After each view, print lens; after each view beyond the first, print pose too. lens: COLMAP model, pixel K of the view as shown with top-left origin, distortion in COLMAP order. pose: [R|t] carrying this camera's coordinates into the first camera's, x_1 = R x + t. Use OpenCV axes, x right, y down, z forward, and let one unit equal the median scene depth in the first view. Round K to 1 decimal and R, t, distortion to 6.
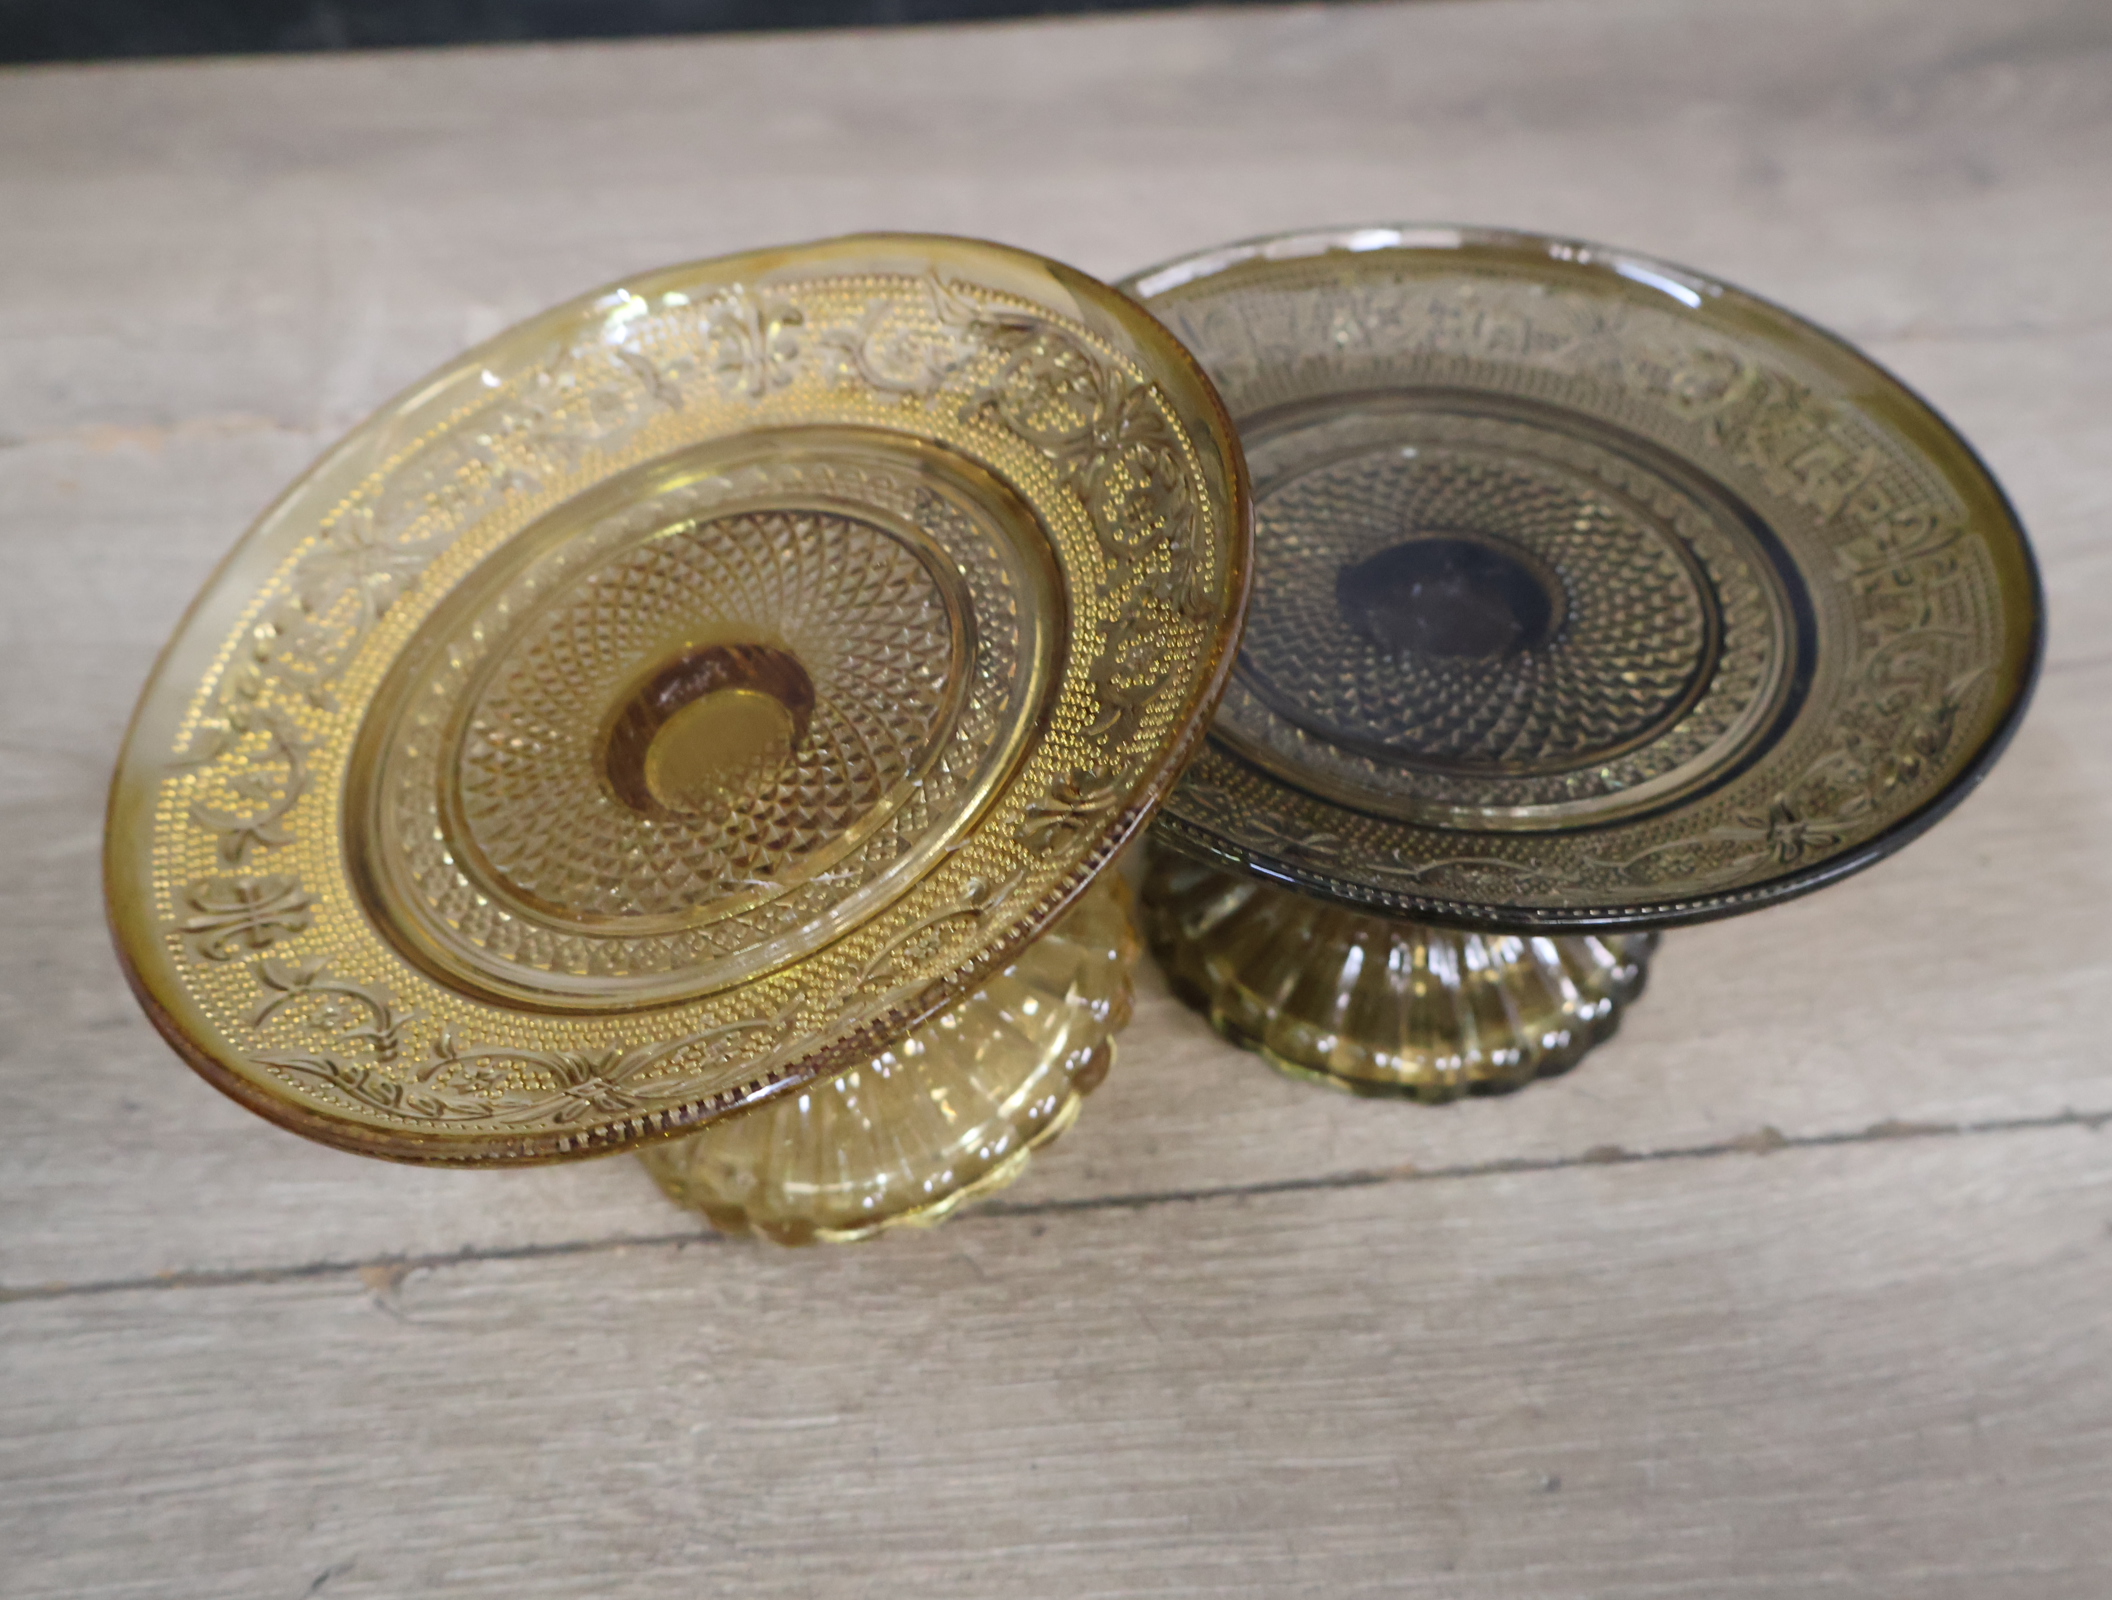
lens RADIAL K [[2290.2, 0, 1048.4], [0, 2290.2, 809.8], [0, 0, 1]] dist [0.007992, 0.000000]
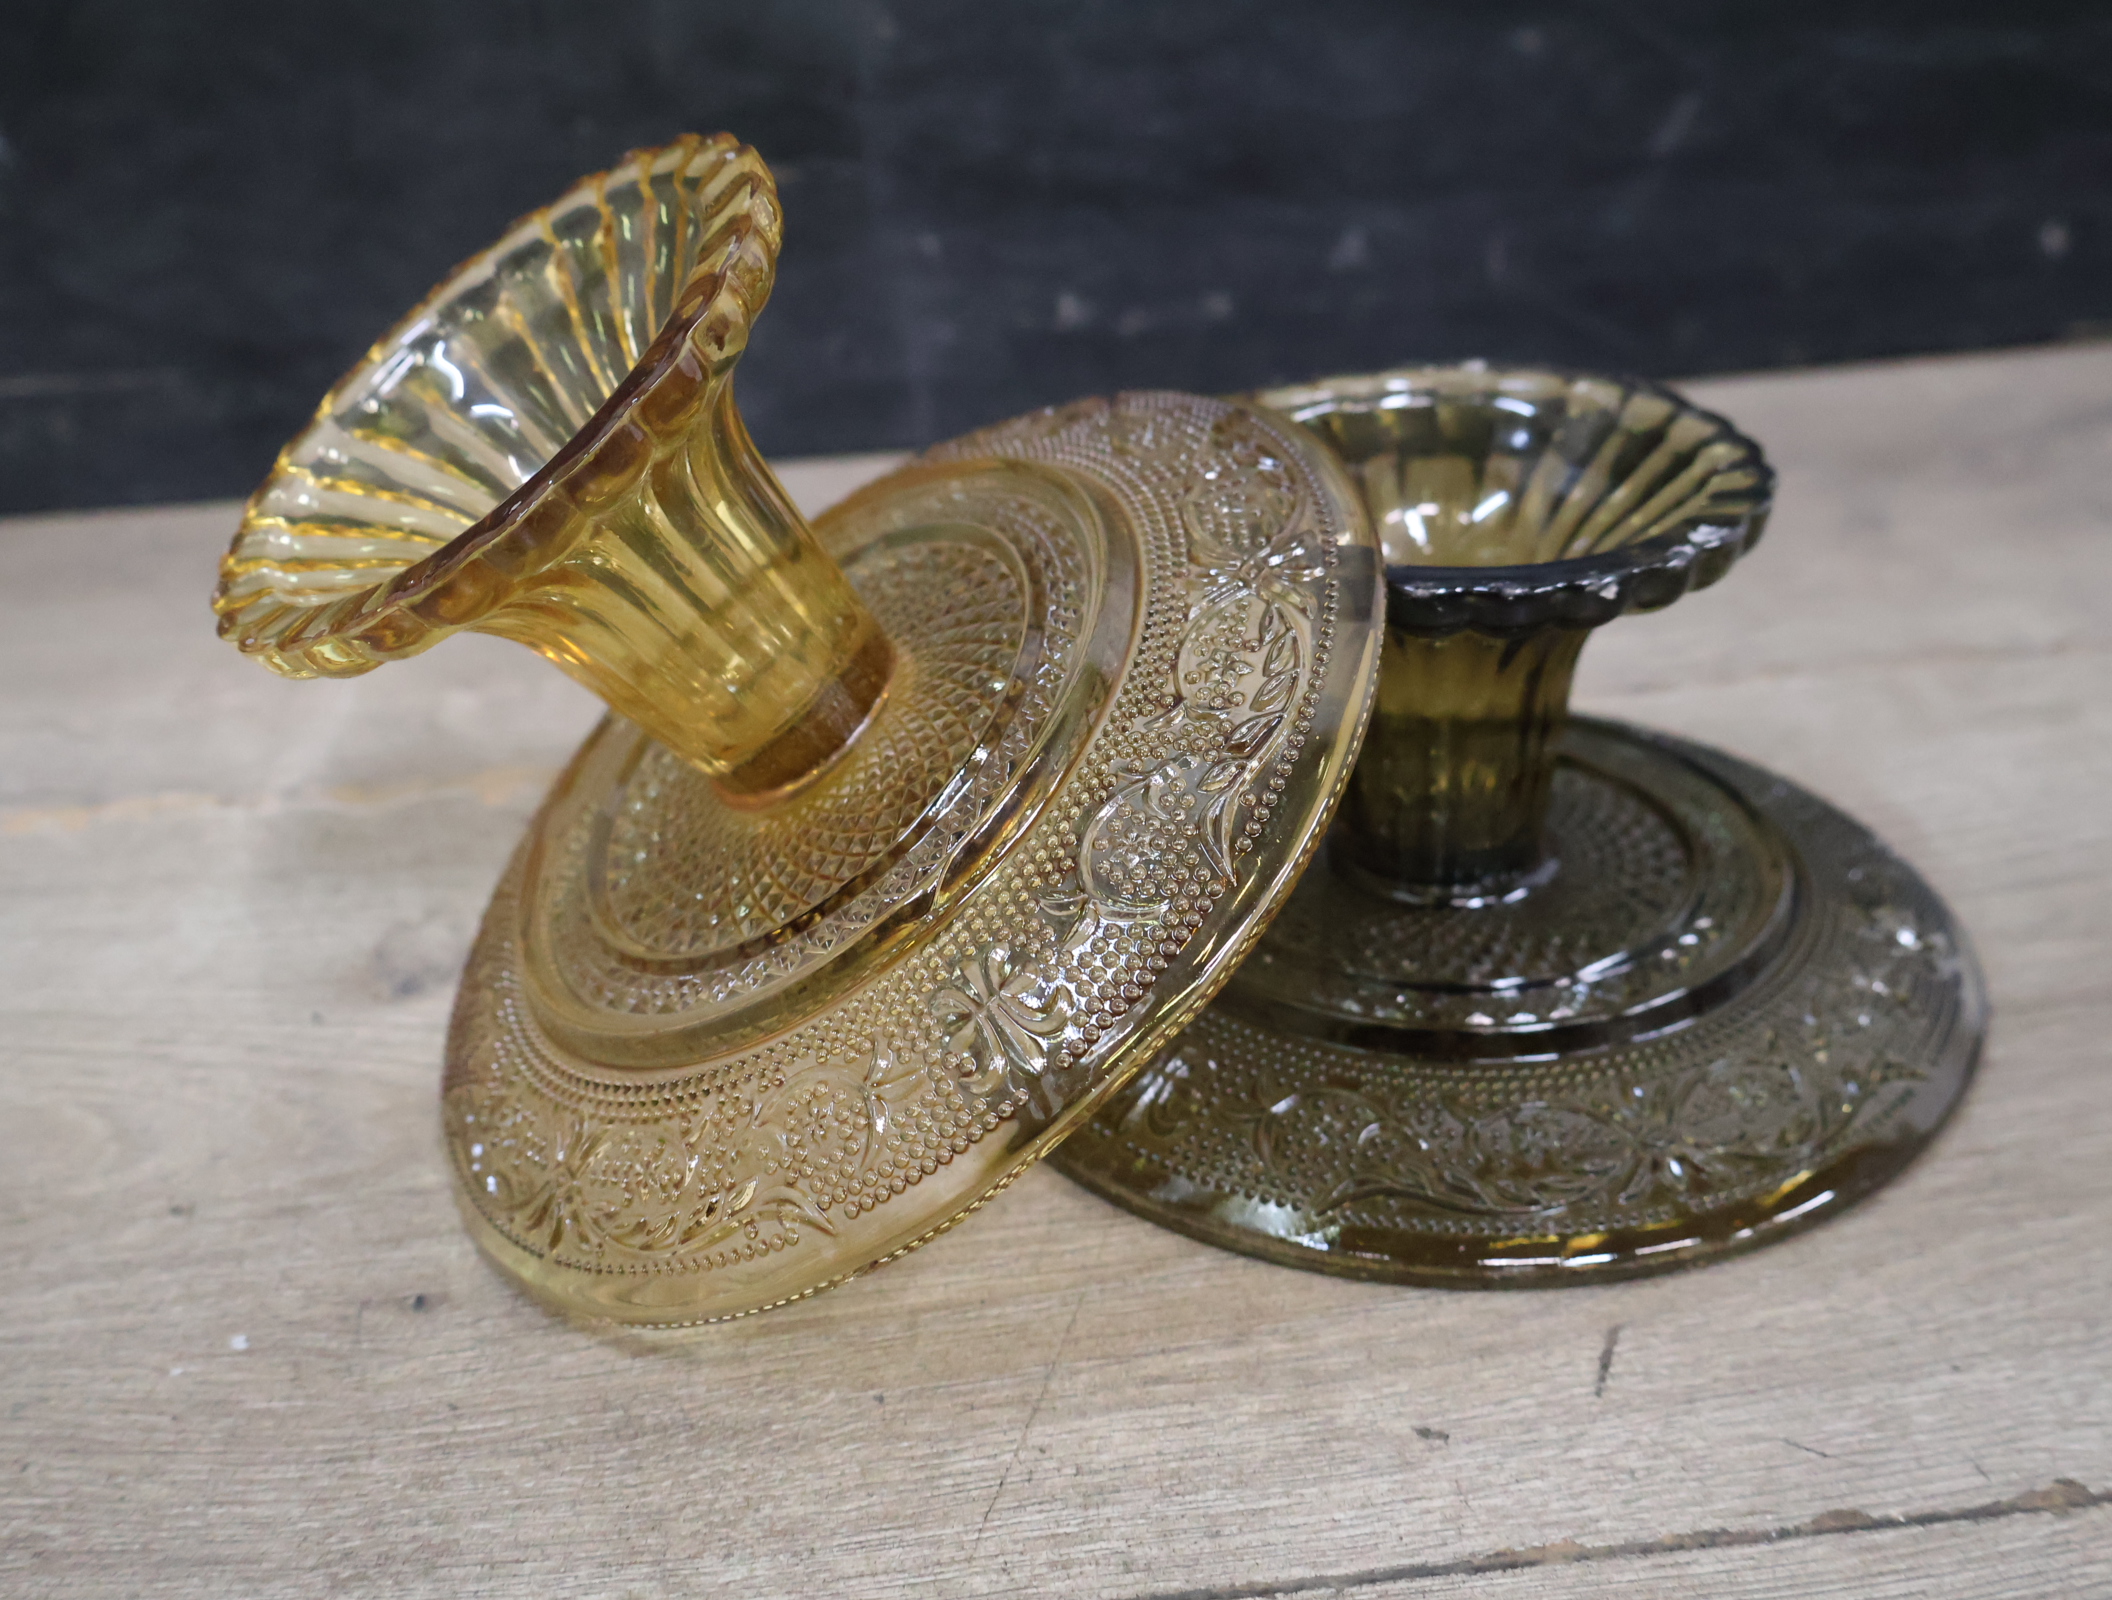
lens RADIAL K [[2290.2, 0, 1056.0], [0, 2290.2, 801.6], [0, 0, 1]] dist [0.007992, 0.000000]
pose [[0.998276, -0.041019, -0.041979, 0.036930], [0.026688, 0.954259, -0.297788, 0.149632], [0.052274, 0.296155, 0.953708, 0.240821]]
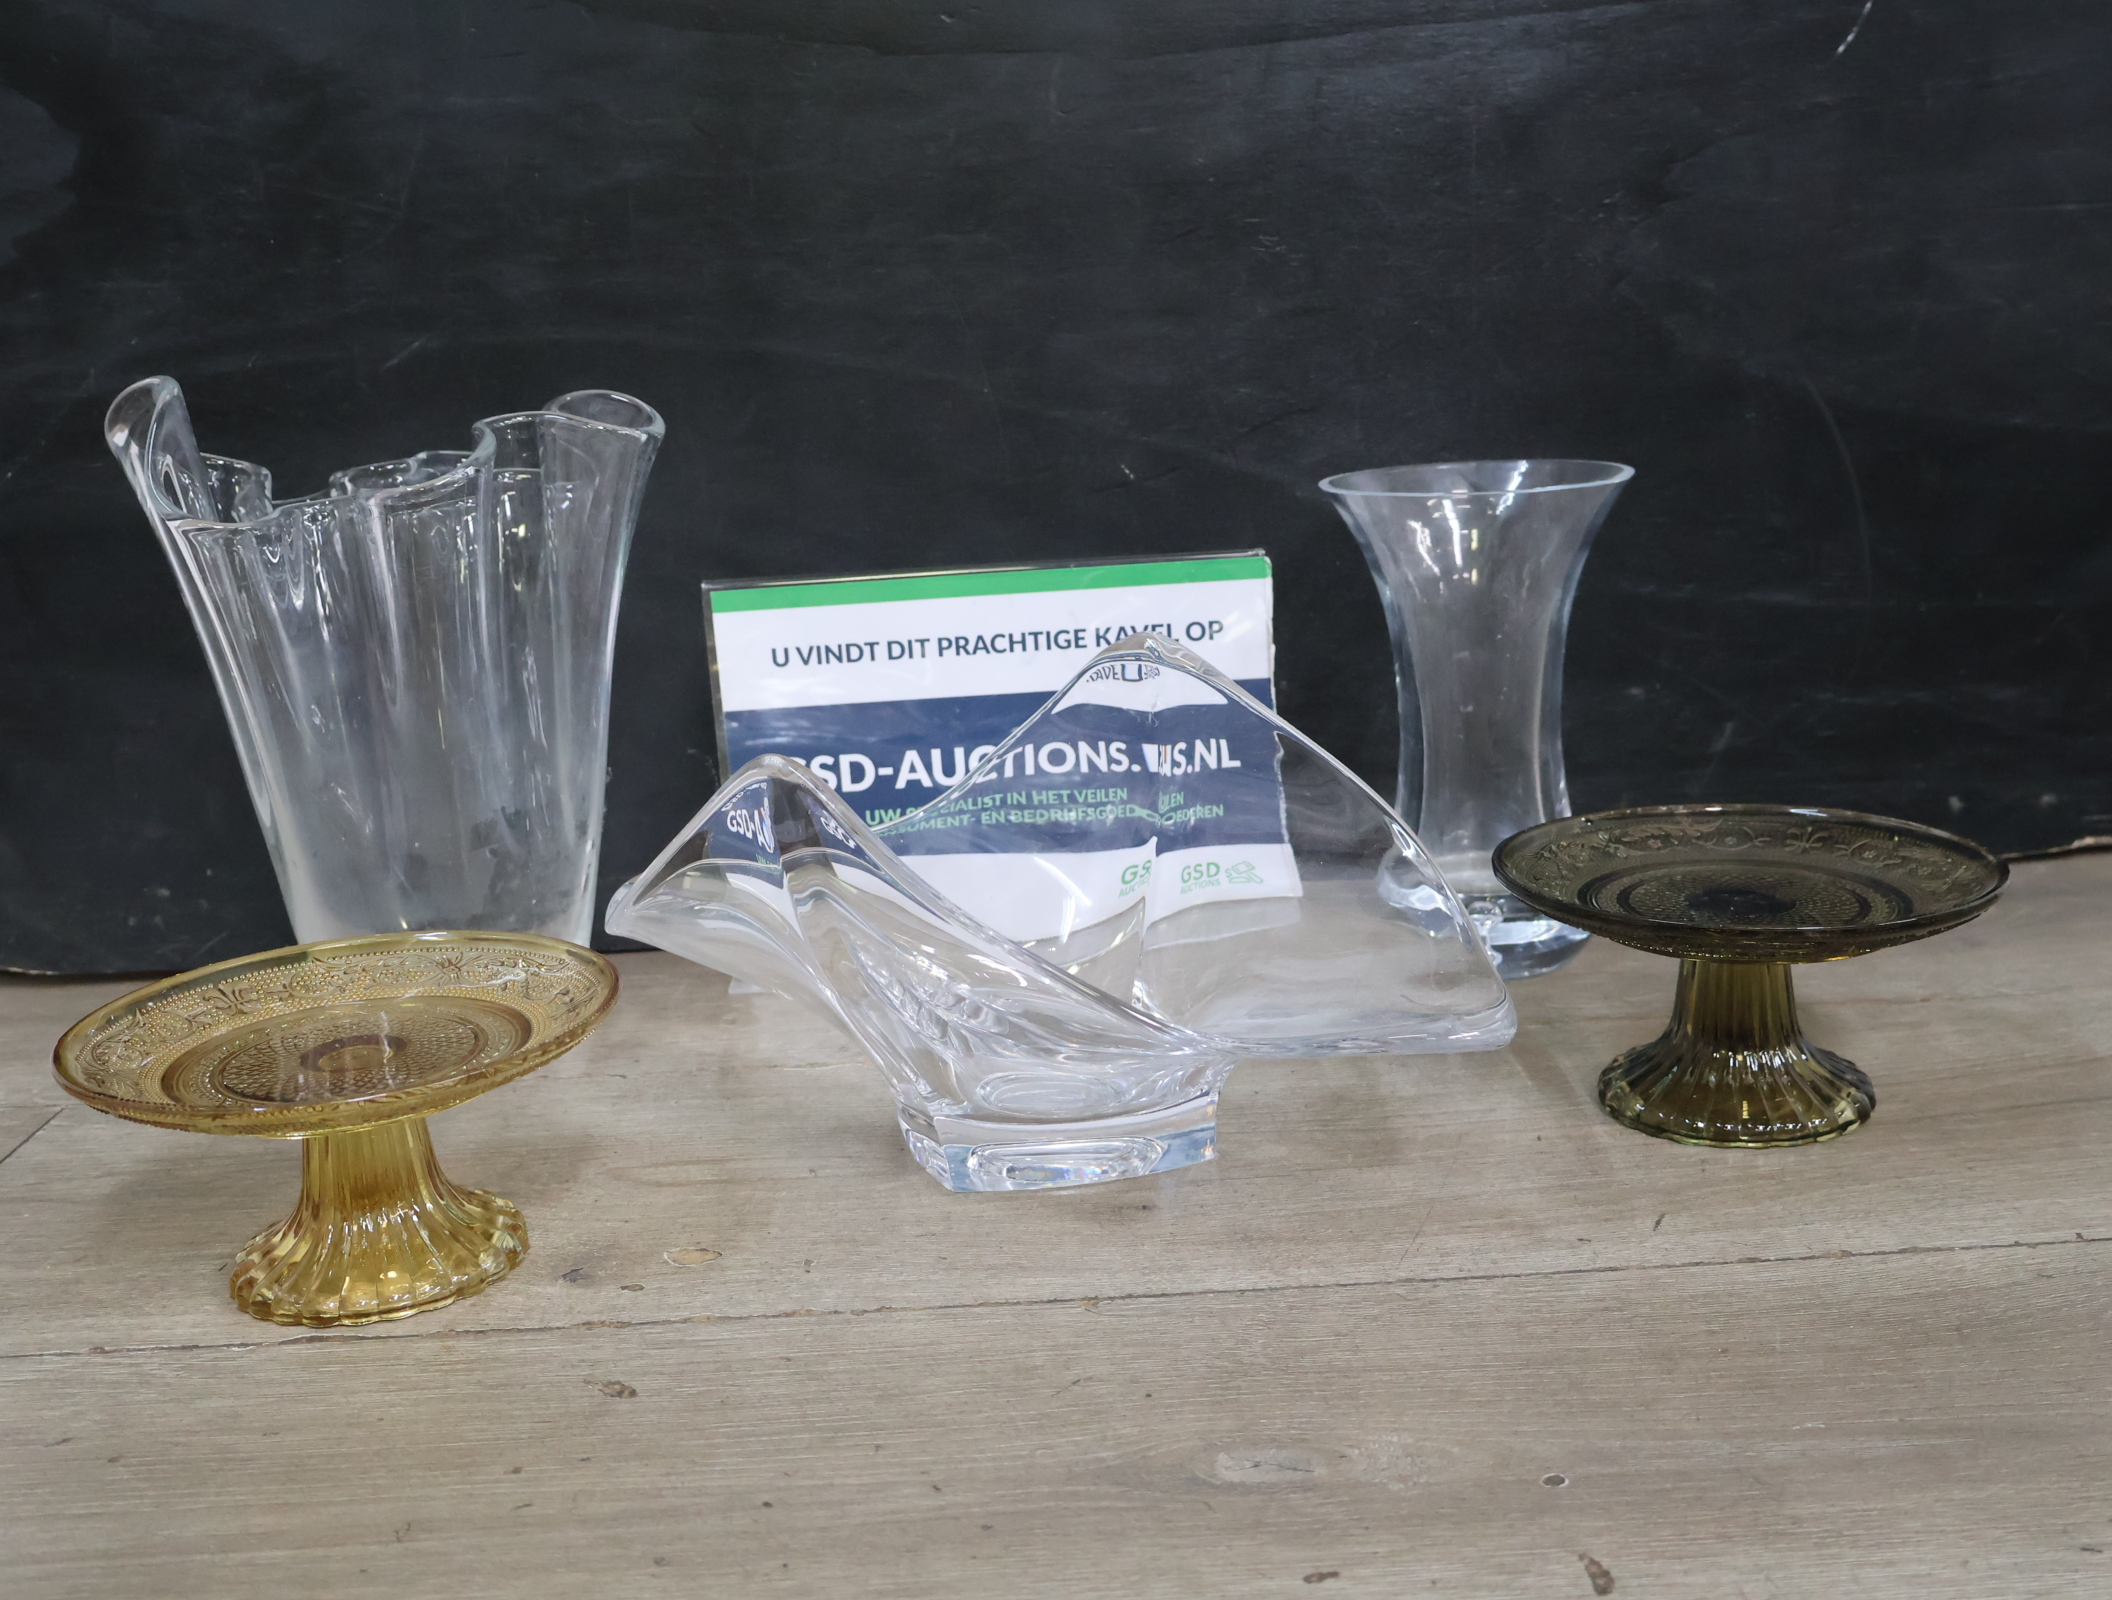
lens RADIAL K [[2290.2, 0, 1052.3], [0, 2290.2, 813.8], [0, 0, 1]] dist [0.007992, 0.000000]
pose [[0.992149, -0.043666, -0.117187, -0.079027], [-0.026097, 0.844140, -0.535488, 0.876396], [0.122305, 0.534342, 0.836373, -0.803804]]
